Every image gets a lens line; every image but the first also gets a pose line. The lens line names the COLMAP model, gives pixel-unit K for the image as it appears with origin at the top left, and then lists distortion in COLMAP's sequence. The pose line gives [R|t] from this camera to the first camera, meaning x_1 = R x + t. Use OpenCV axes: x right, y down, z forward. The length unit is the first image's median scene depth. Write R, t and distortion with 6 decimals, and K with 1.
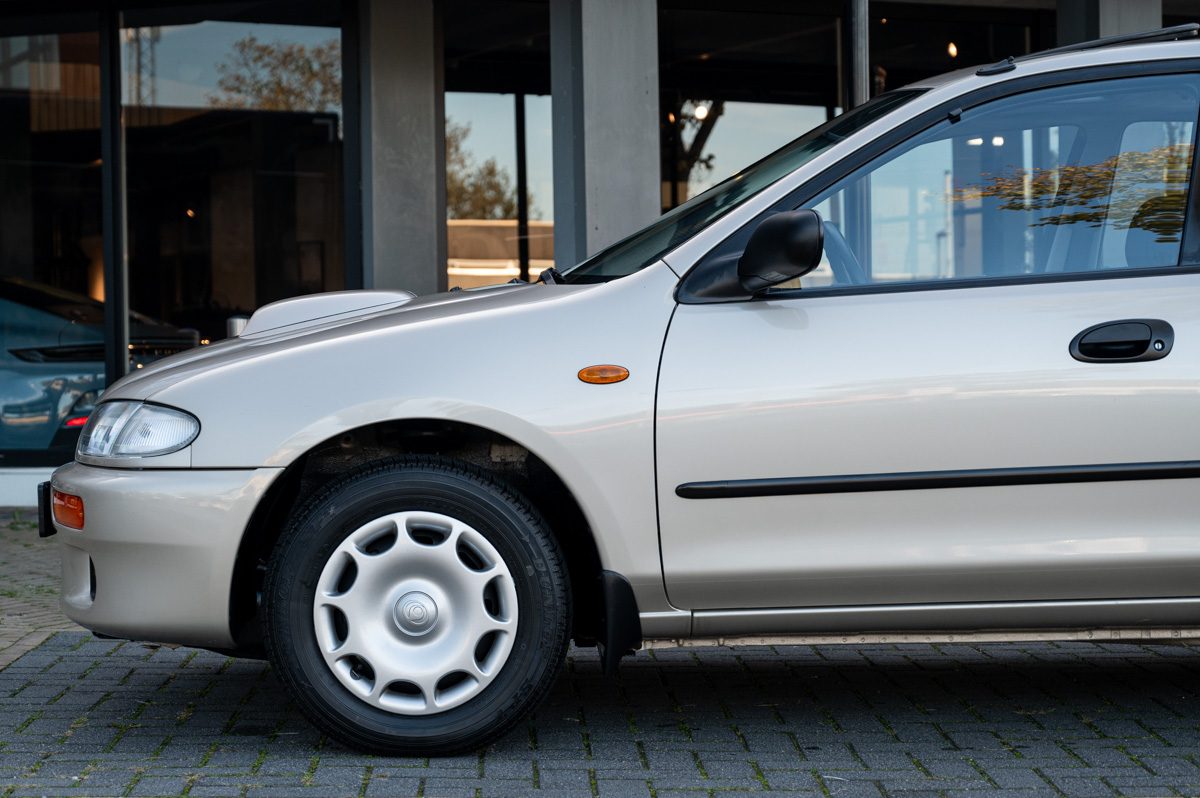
lens RADIAL K [[2623.2, 0, 600.4], [0, 2623.2, 395.4], [0, 0, 1]] dist [0.042598, 0.000000]
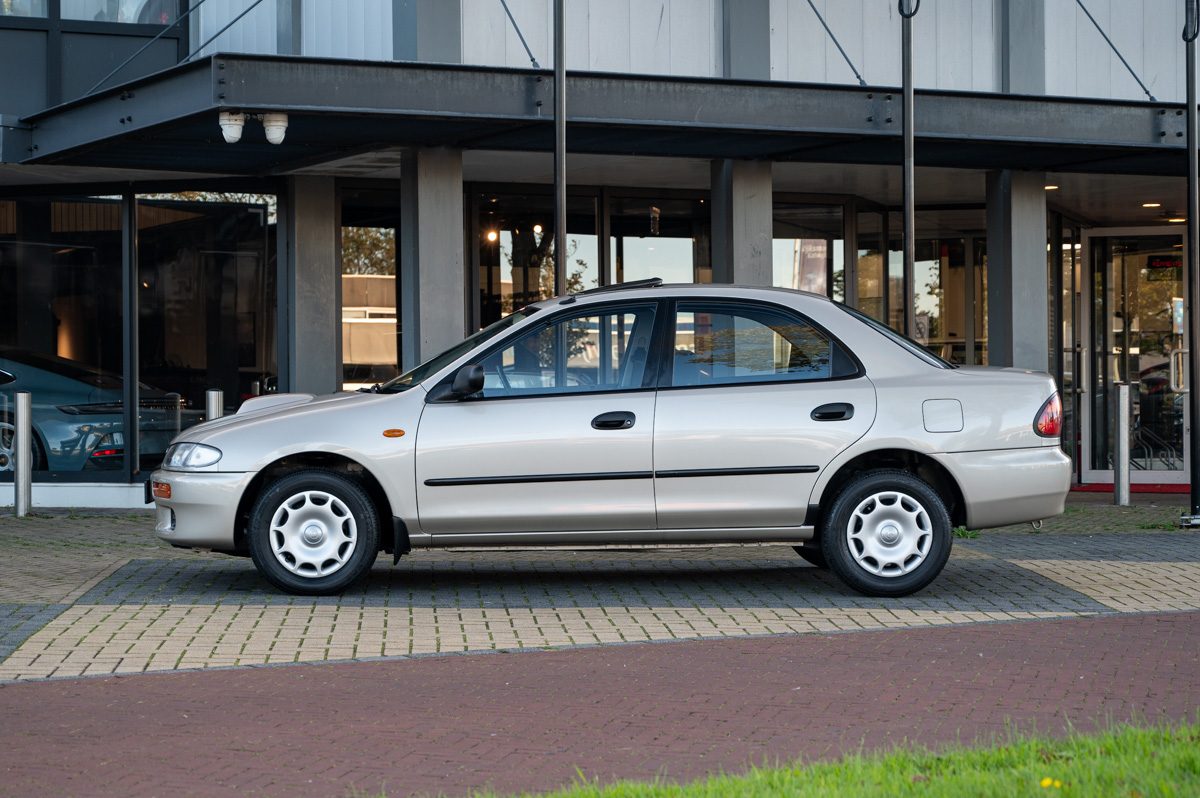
lens RADIAL K [[2623.2, 0, 597.7], [0, 2623.2, 404.1], [0, 0, 1]] dist [0.042598, 0.000000]
pose [[0.999555, 0.007029, 0.028987, 0.113489], [-0.006715, 0.999918, -0.010947, -0.009292], [-0.029062, 0.010748, 0.999520, -1.336024]]
